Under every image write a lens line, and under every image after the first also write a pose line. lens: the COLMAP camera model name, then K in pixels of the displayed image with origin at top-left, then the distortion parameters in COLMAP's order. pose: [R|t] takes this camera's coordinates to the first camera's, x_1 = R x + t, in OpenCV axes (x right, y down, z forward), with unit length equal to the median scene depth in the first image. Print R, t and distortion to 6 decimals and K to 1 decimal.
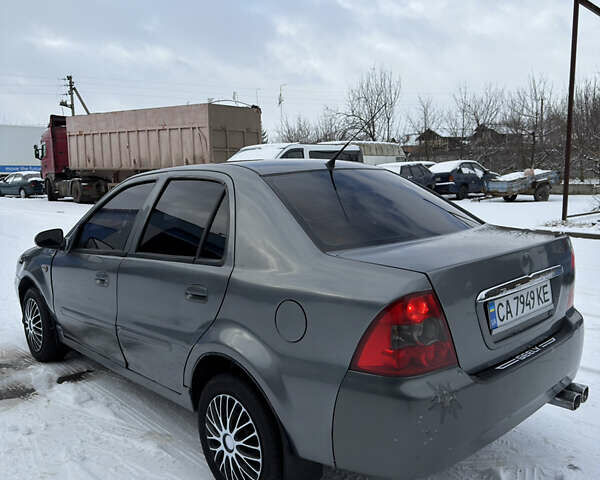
lens RADIAL K [[559.2, 0, 300.0], [0, 559.2, 240.0], [0, 0, 1]] dist [0.151321, -0.310898]
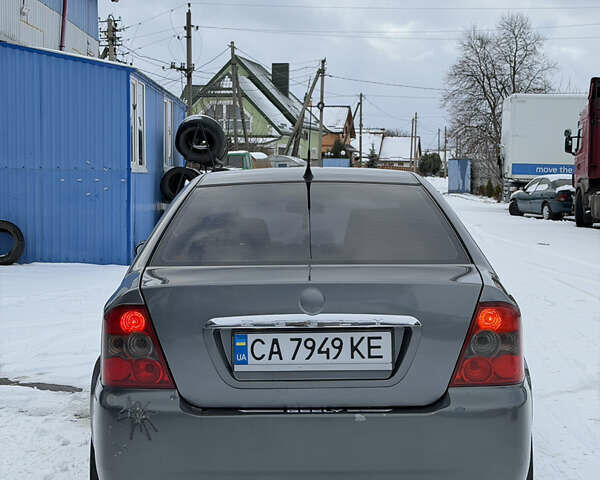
lens RADIAL K [[1111.9, 0, 300.0], [0, 1111.9, 240.0], [0, 0, 1]] dist [0.153237, -0.136618]
pose [[0.734618, 0.063727, -0.675481, 0.728302], [-0.106426, 0.994078, -0.021958, -0.004539], [0.670082, 0.088020, 0.737050, -0.112074]]
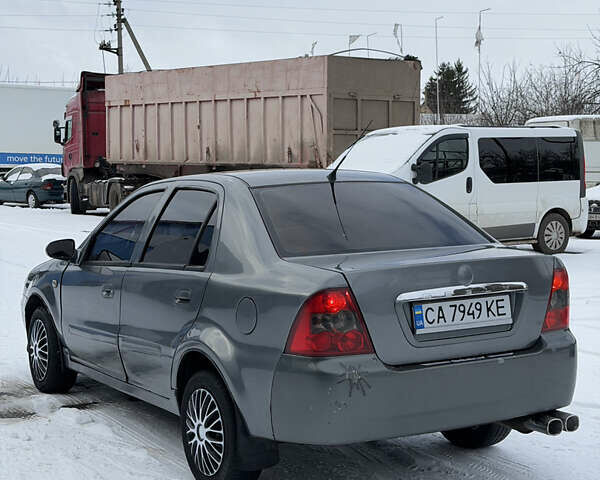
lens RADIAL K [[1111.9, 0, 300.0], [0, 1111.9, 240.0], [0, 0, 1]] dist [0.153237, -0.136618]
pose [[0.976435, 0.029198, -0.213828, 0.266848], [-0.040820, 0.997908, -0.050141, 0.046474], [0.211916, 0.057688, 0.975584, -0.564226]]
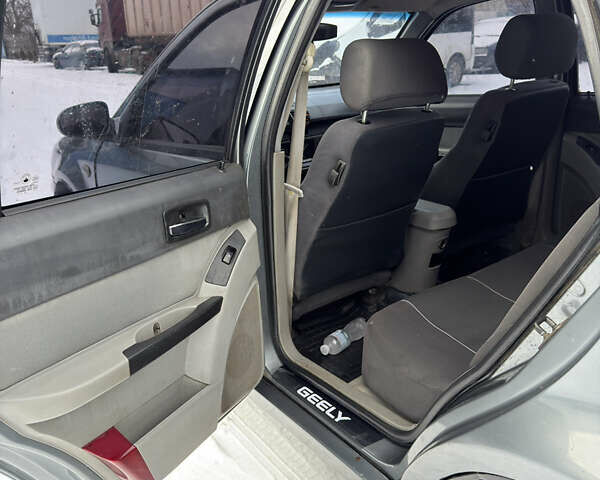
lens RADIAL K [[578.4, 0, 300.0], [0, 578.4, 240.0], [0, 0, 1]] dist [-0.001127, 0.002799]
pose [[0.993727, 0.017662, -0.110428, -0.137667], [0.006267, 0.977104, 0.212670, -0.005628], [0.111656, -0.212028, 0.970864, 0.368698]]
